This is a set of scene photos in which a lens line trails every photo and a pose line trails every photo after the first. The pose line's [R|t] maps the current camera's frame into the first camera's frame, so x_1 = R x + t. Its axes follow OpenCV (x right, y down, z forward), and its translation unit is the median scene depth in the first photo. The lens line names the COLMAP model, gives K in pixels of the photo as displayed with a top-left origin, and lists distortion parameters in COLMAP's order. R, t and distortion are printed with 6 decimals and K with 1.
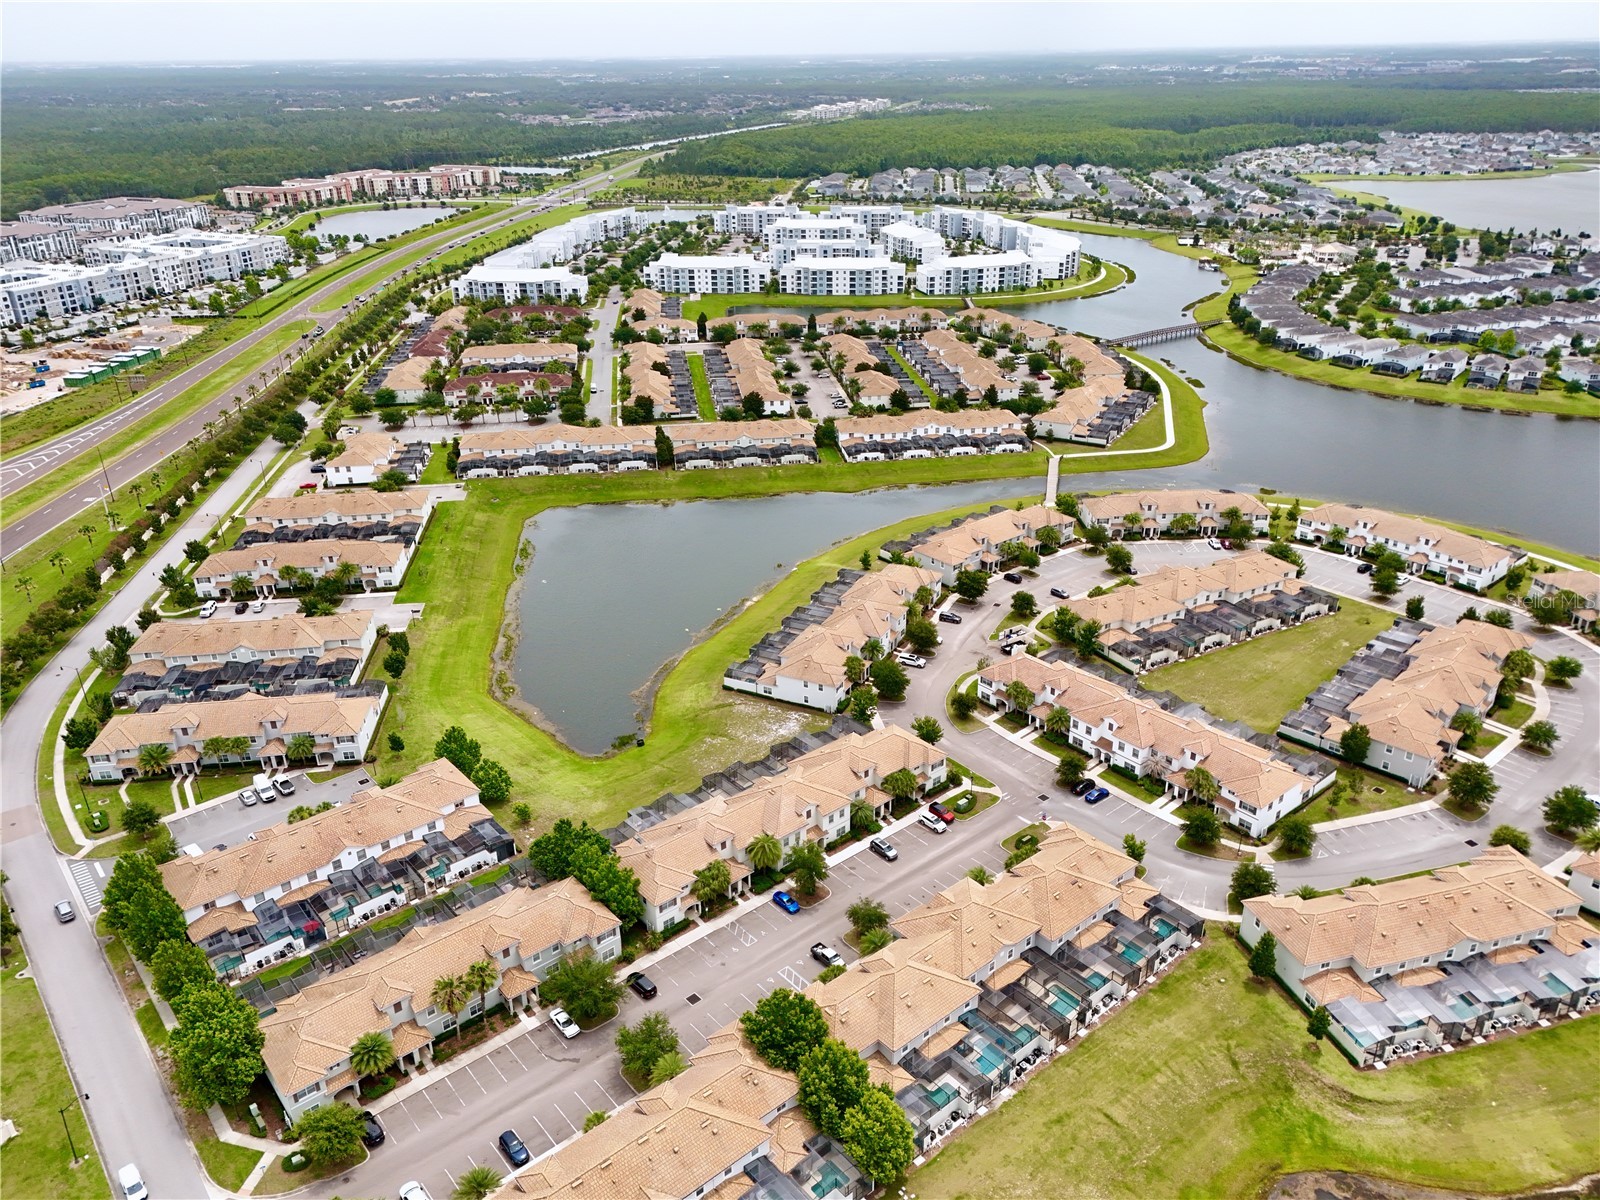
lens RADIAL K [[1210.3, 0, 800.0], [0, 1210.3, 600.0], [0, 0, 1]] dist [0.091952, -0.120832]
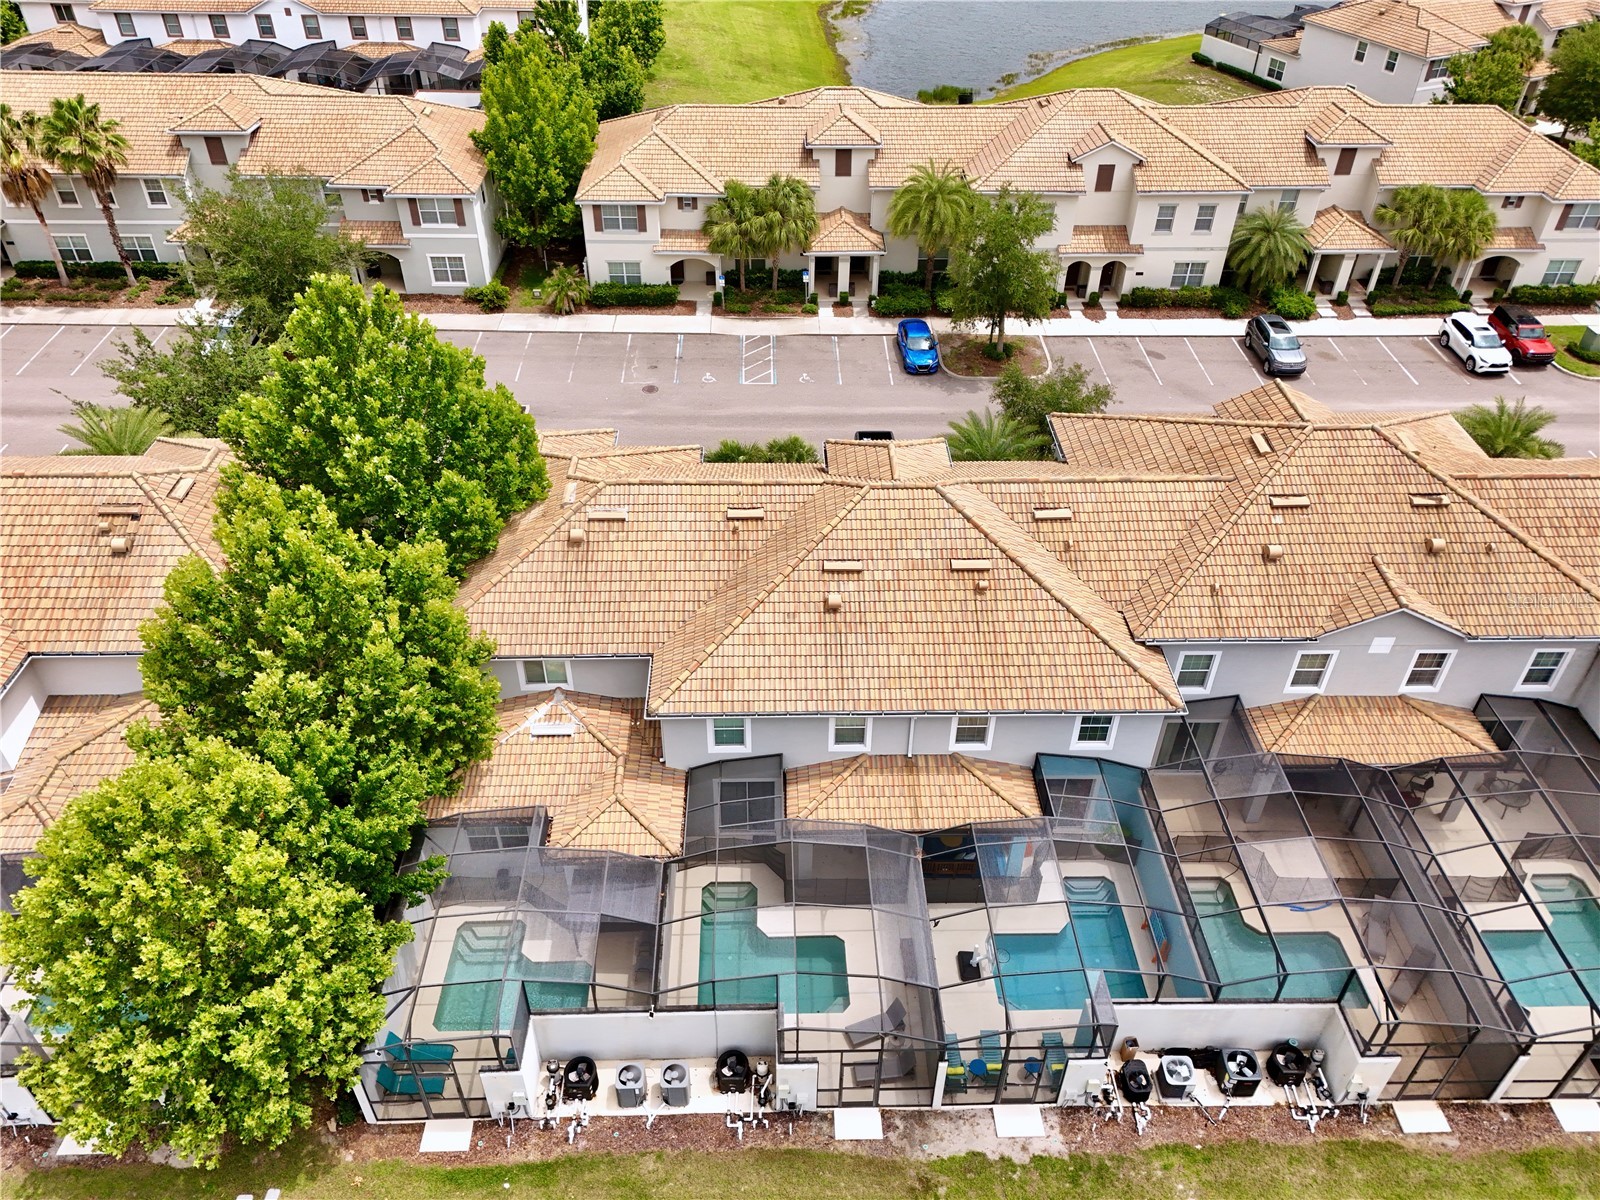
lens RADIAL K [[1210.3, 0, 800.0], [0, 1210.3, 600.0], [0, 0, 1]] dist [0.091952, -0.120832]
pose [[0.781568, 0.406358, -0.473313, 0.174423], [-0.293823, 0.909097, 0.295315, 0.229961], [0.550291, -0.091738, 0.829918, 0.697975]]
